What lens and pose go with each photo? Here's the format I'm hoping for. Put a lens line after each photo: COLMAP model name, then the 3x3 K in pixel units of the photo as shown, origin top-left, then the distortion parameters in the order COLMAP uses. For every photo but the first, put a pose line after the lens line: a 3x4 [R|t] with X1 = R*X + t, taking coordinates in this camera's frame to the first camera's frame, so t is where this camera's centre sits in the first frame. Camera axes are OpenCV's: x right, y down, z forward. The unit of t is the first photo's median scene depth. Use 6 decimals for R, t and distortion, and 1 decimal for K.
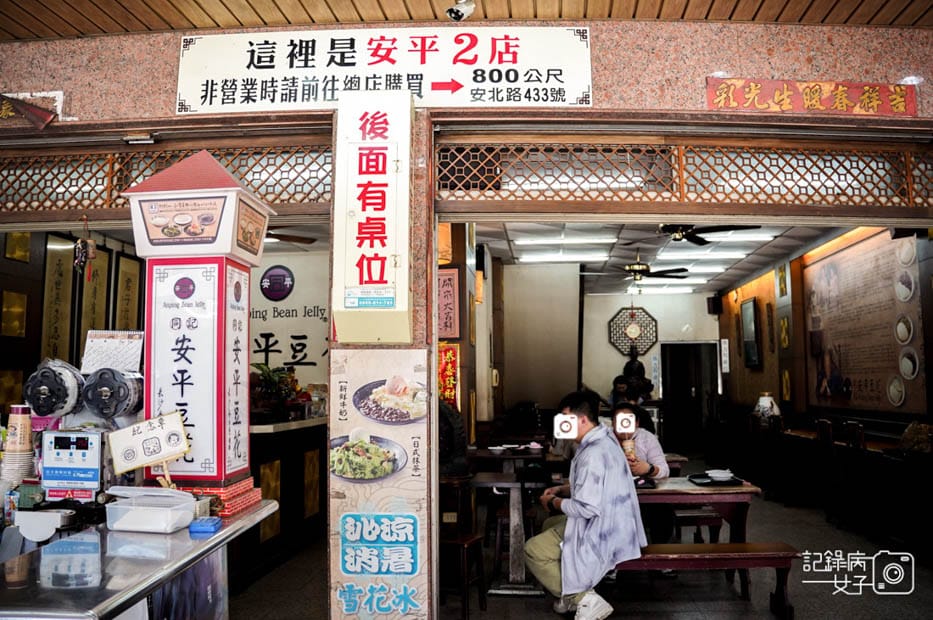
lens RADIAL K [[765.1, 0, 466.5], [0, 765.1, 310.0], [0, 0, 1]] dist [-0.171529, 0.083742]
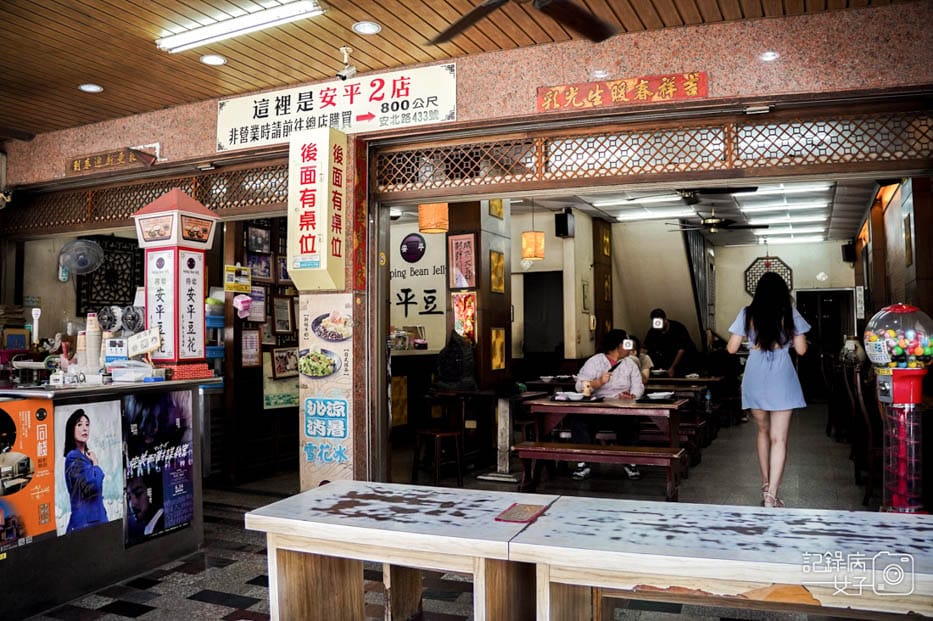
lens RADIAL K [[765.1, 0, 466.5], [0, 765.1, 310.5], [0, 0, 1]] dist [-0.171529, 0.083742]
pose [[0.937514, -0.015205, -0.347615, 0.672959], [0.035073, 0.998086, 0.050937, 0.015150], [0.346175, -0.059946, 0.936253, -0.349994]]
